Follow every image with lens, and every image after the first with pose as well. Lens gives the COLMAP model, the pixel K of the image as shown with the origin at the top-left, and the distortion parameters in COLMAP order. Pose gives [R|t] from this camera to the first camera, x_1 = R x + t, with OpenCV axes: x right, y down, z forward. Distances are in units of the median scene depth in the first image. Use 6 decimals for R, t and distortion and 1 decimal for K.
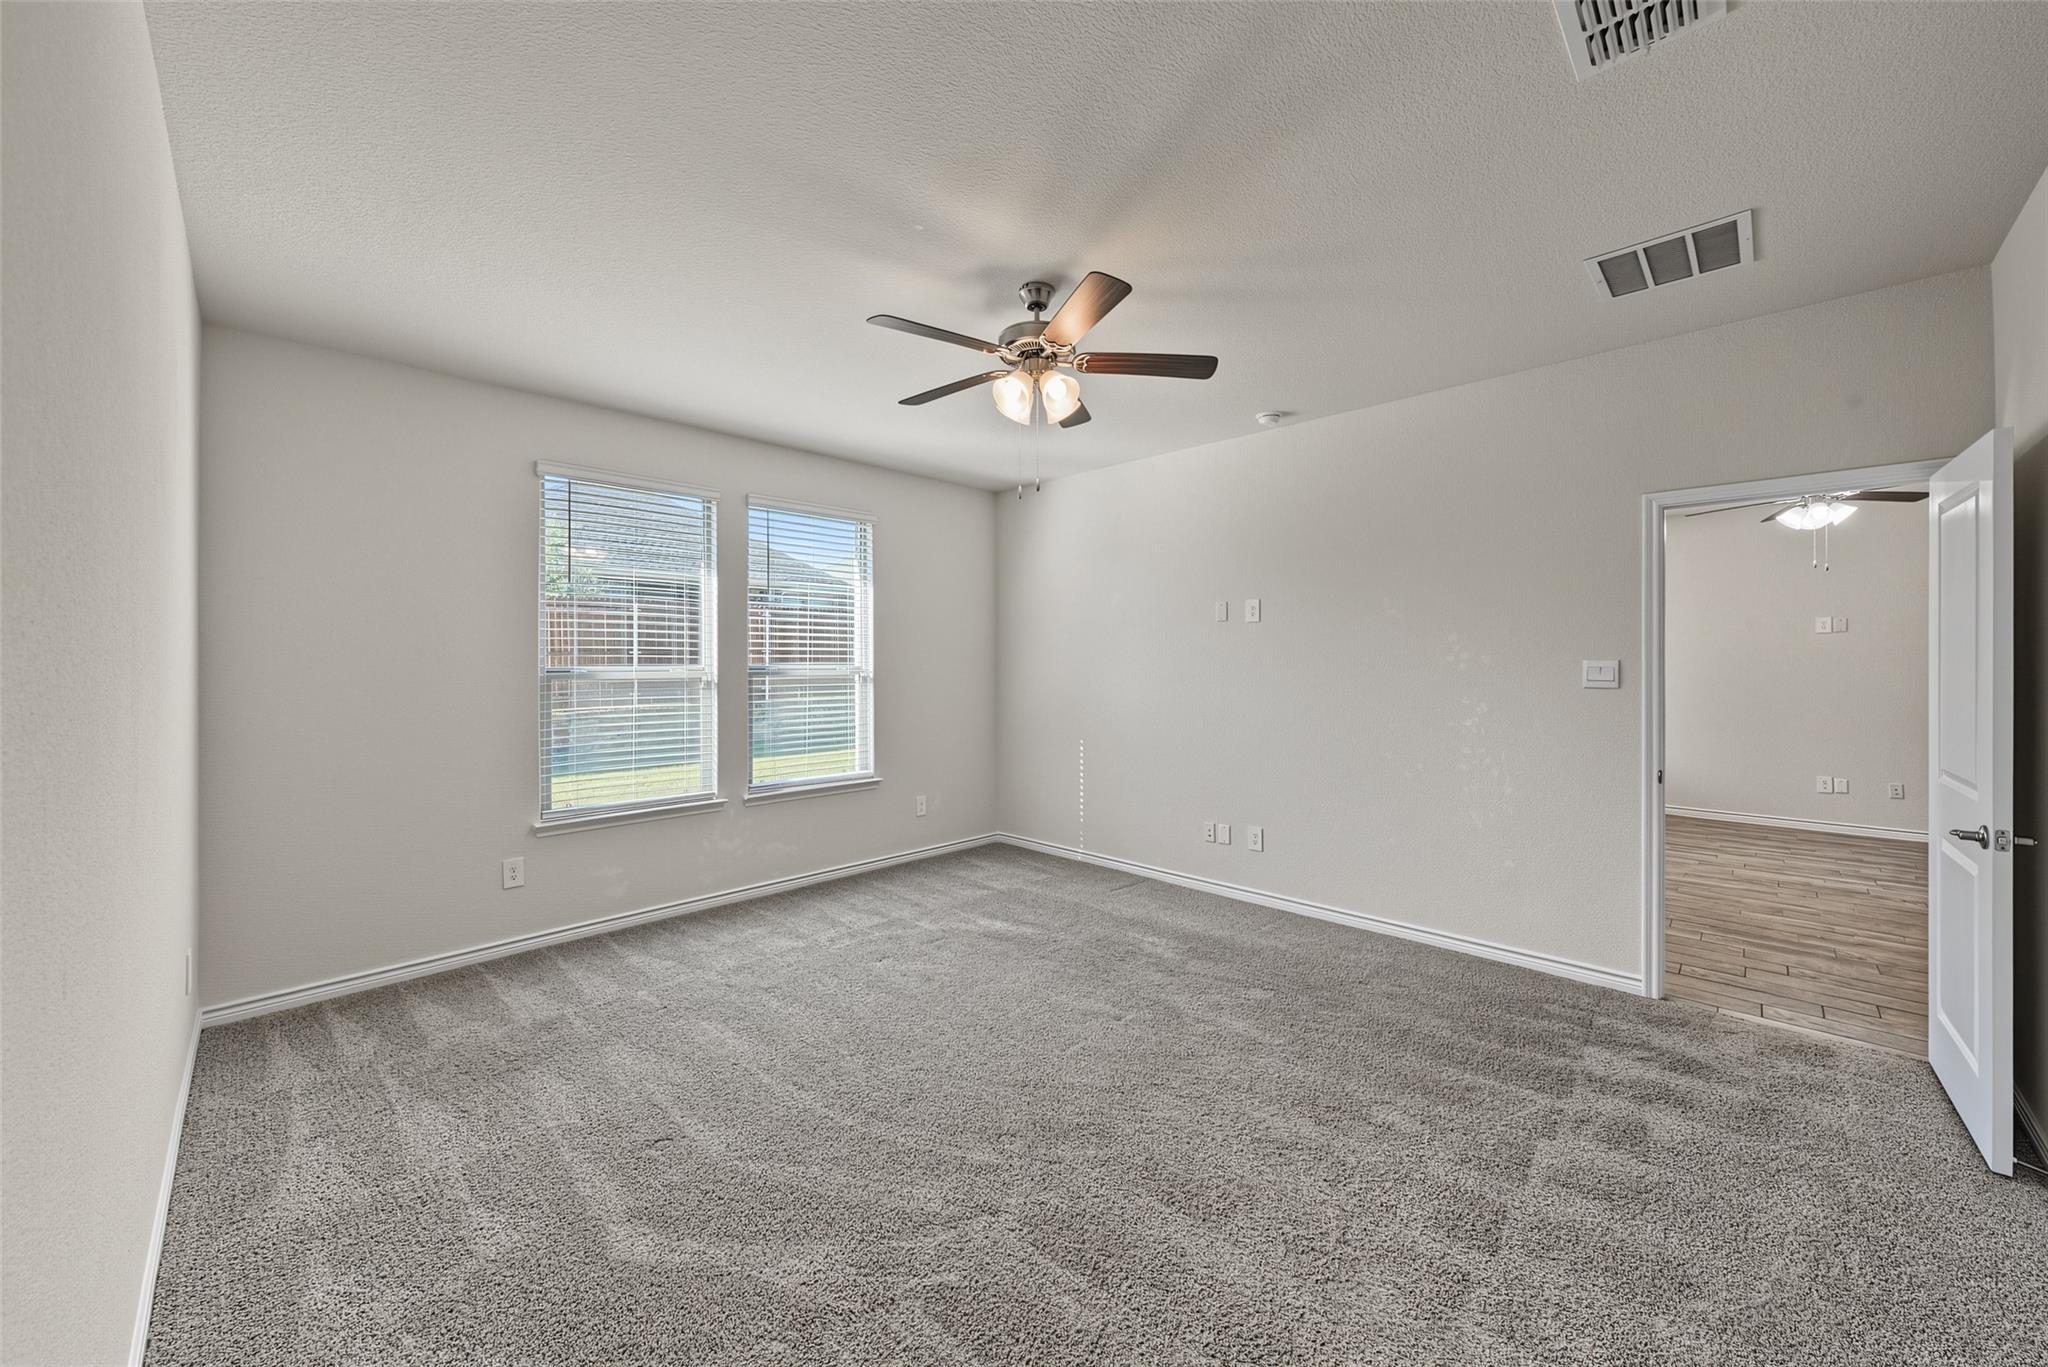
lens RADIAL K [[729.9, 0, 1051.7], [0, 729.9, 650.9], [0, 0, 1]] dist [-0.001919, 0.000892]
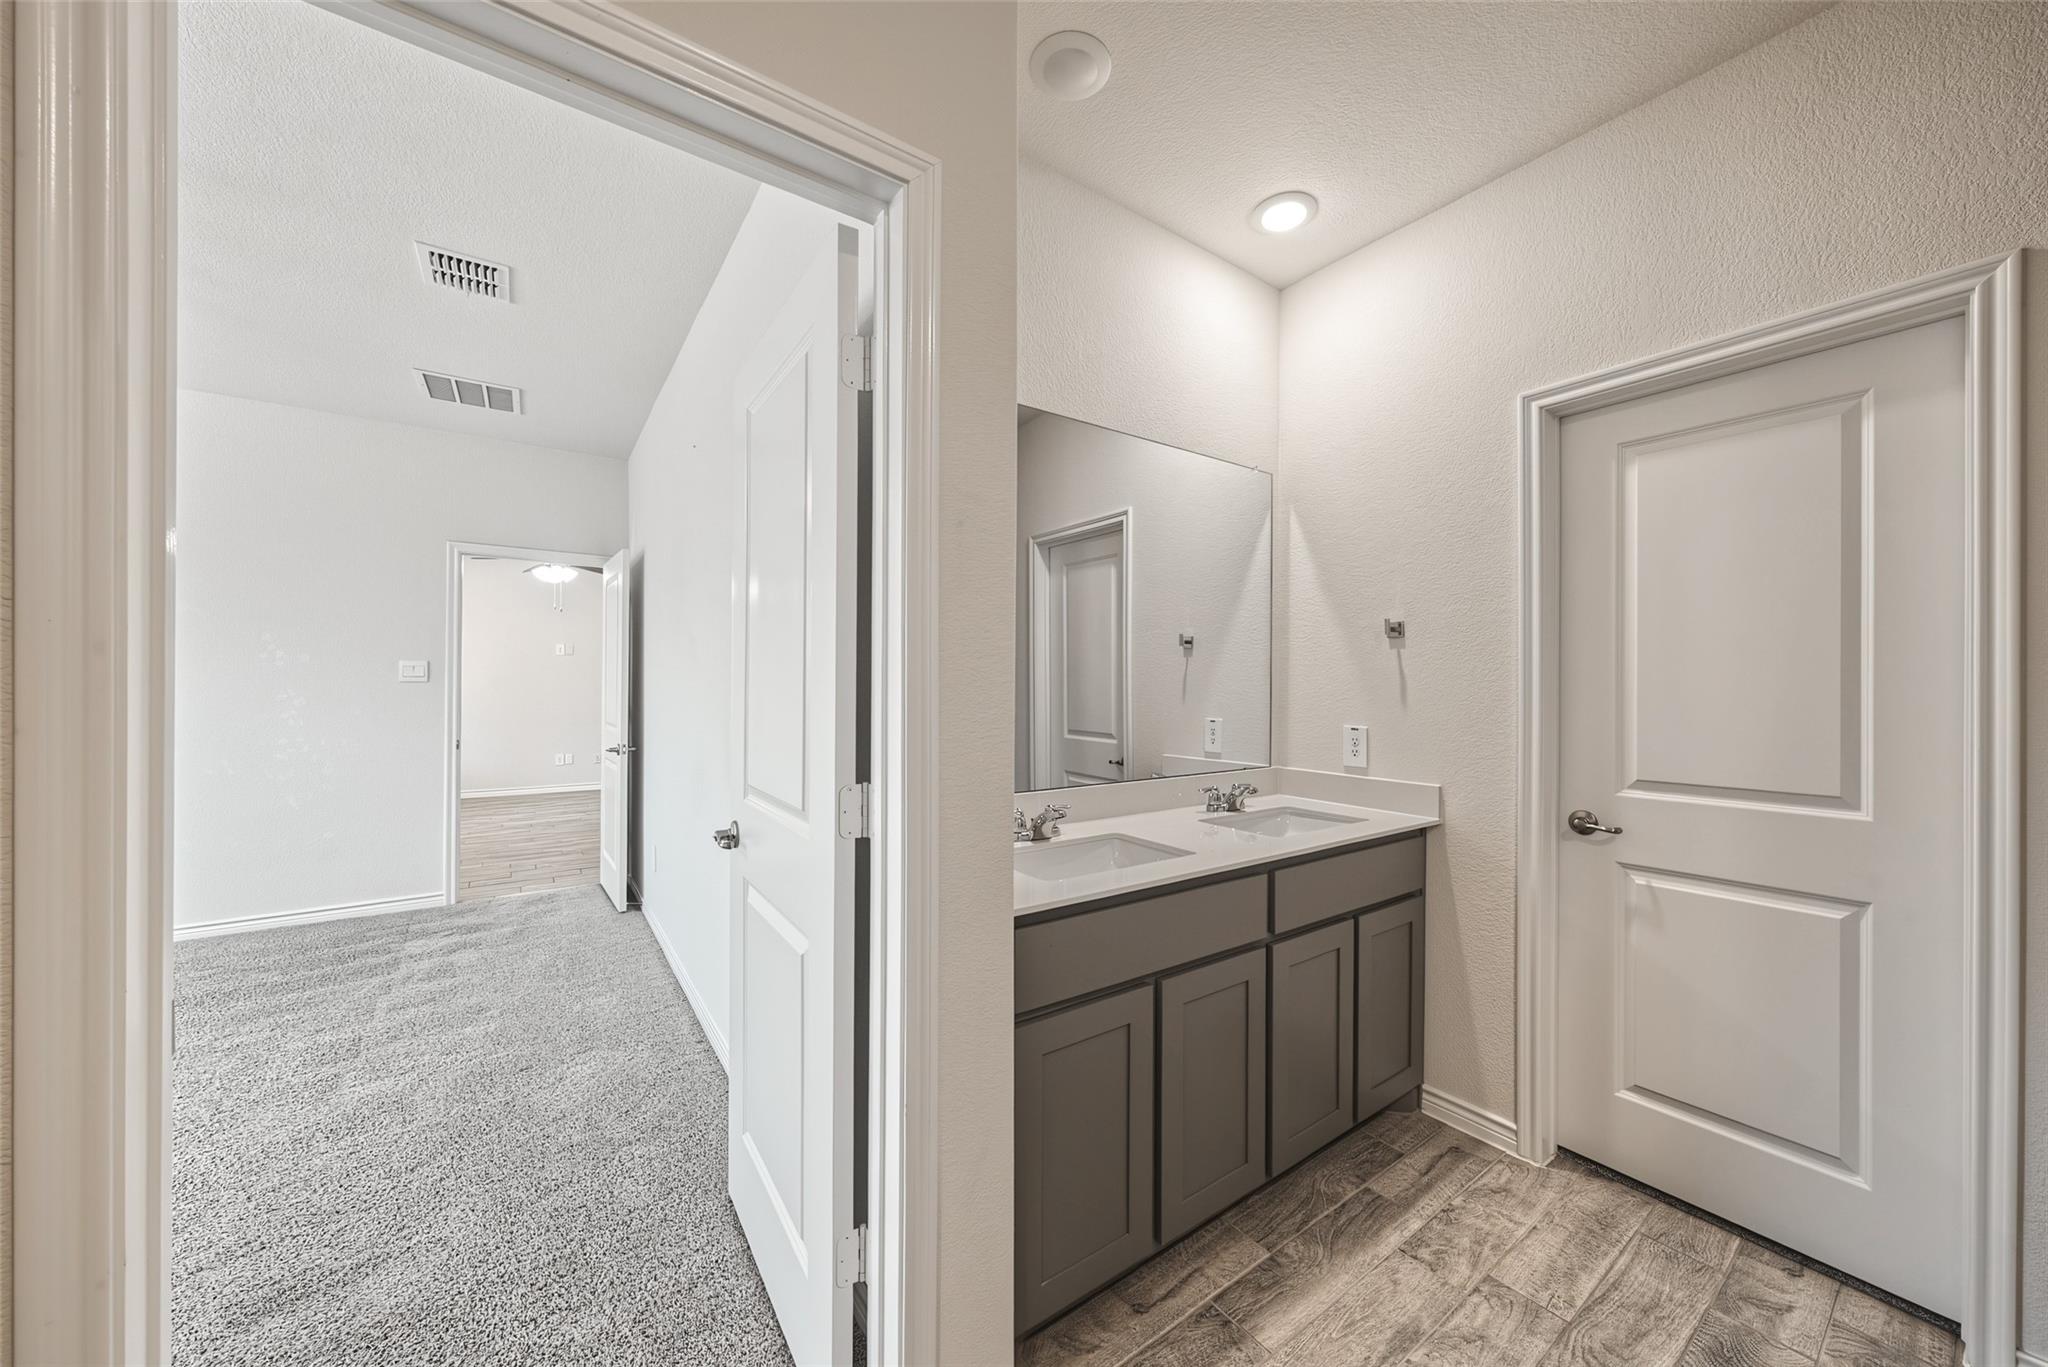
lens RADIAL K [[729.9, 0, 1038.0], [0, 729.9, 690.6], [0, 0, 1]] dist [-0.001919, 0.000892]
pose [[0.182563, -0.003568, 0.983188, -0.380028], [-0.012314, 0.999907, 0.005915, 0.052968], [-0.983117, -0.013187, 0.182502, -0.392275]]
